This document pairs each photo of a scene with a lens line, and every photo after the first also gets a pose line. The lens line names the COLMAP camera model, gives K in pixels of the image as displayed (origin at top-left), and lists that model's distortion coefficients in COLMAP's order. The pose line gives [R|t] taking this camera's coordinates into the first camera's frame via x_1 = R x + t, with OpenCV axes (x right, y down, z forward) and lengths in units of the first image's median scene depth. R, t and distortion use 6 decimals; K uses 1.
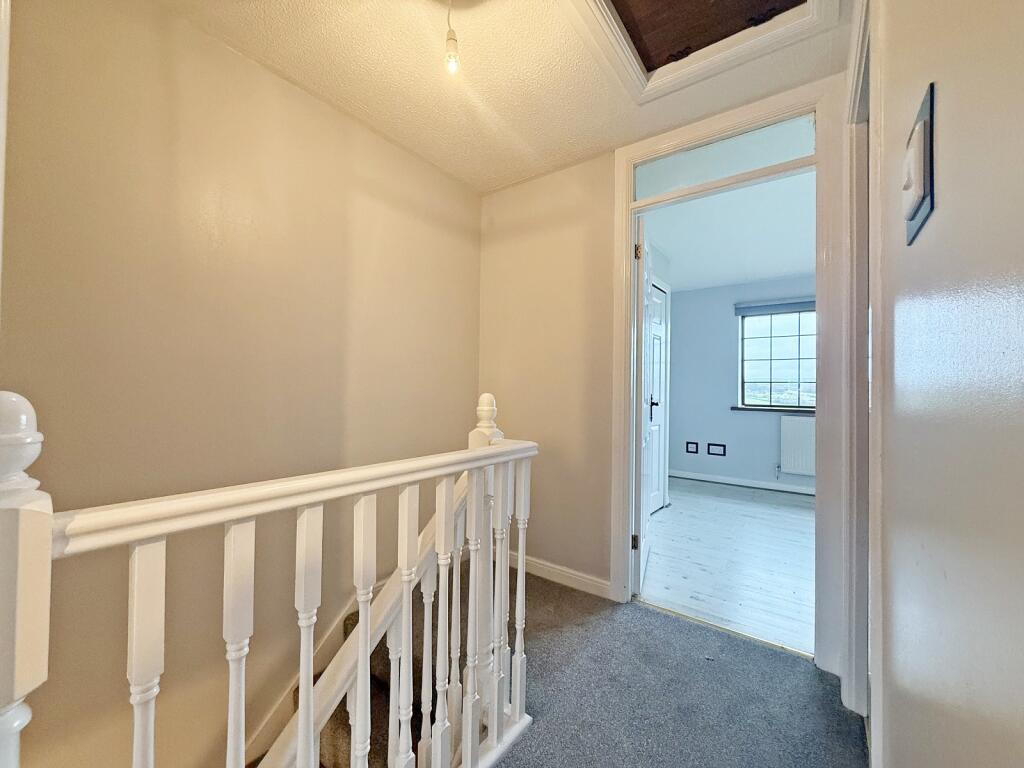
lens RADIAL K [[409.1, 0, 512.0], [0, 409.1, 384.0], [0, 0, 1]] dist [0.000115, 0.000050]
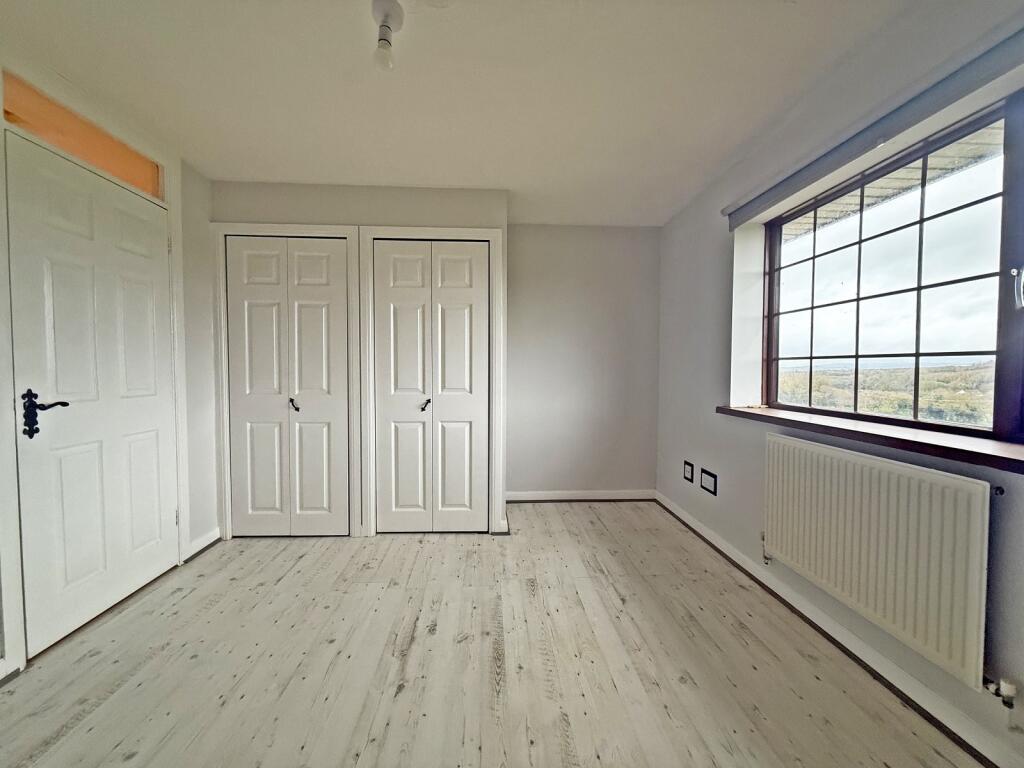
lens RADIAL K [[409.1, 0, 512.0], [0, 409.1, 384.0], [0, 0, 1]] dist [0.000115, 0.000050]
pose [[0.643605, 0.016054, -0.765189, 0.768079], [0.016116, 0.999274, 0.034521, 0.003238], [0.765188, -0.034550, 0.642879, 0.450184]]
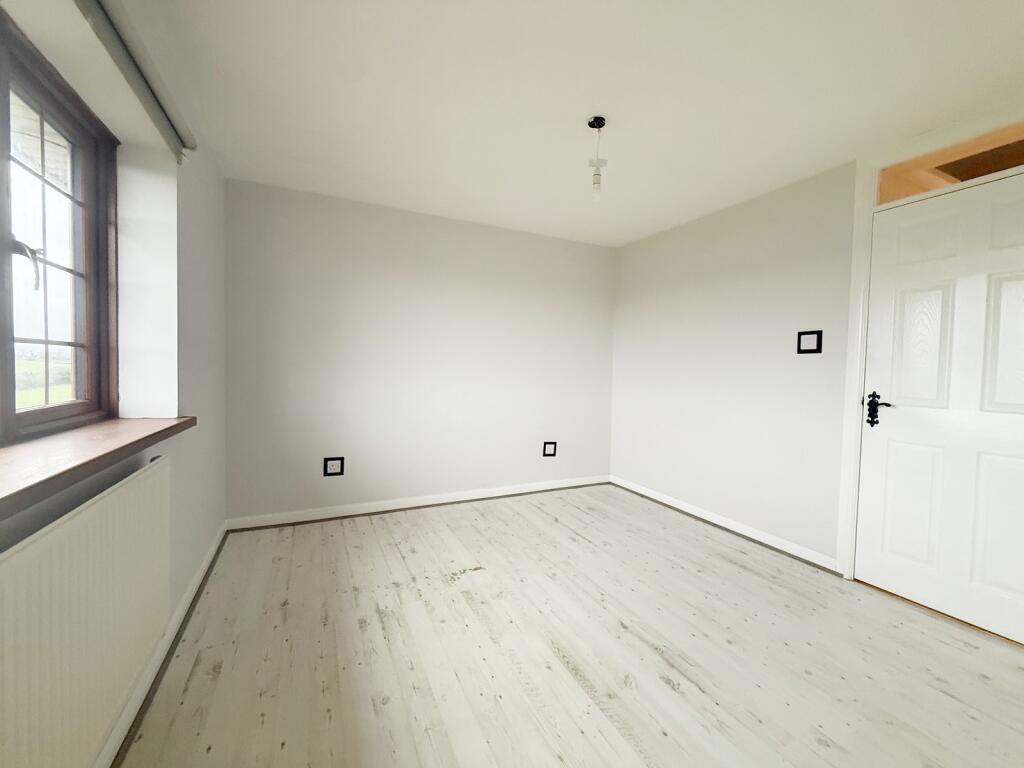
lens RADIAL K [[409.1, 0, 512.0], [0, 409.1, 384.0], [0, 0, 1]] dist [0.000115, 0.000050]
pose [[-0.883419, -0.049282, 0.465985, 0.403425], [-0.038042, 0.998714, 0.033504, 0.004213], [-0.467037, 0.011871, -0.884158, 0.968588]]
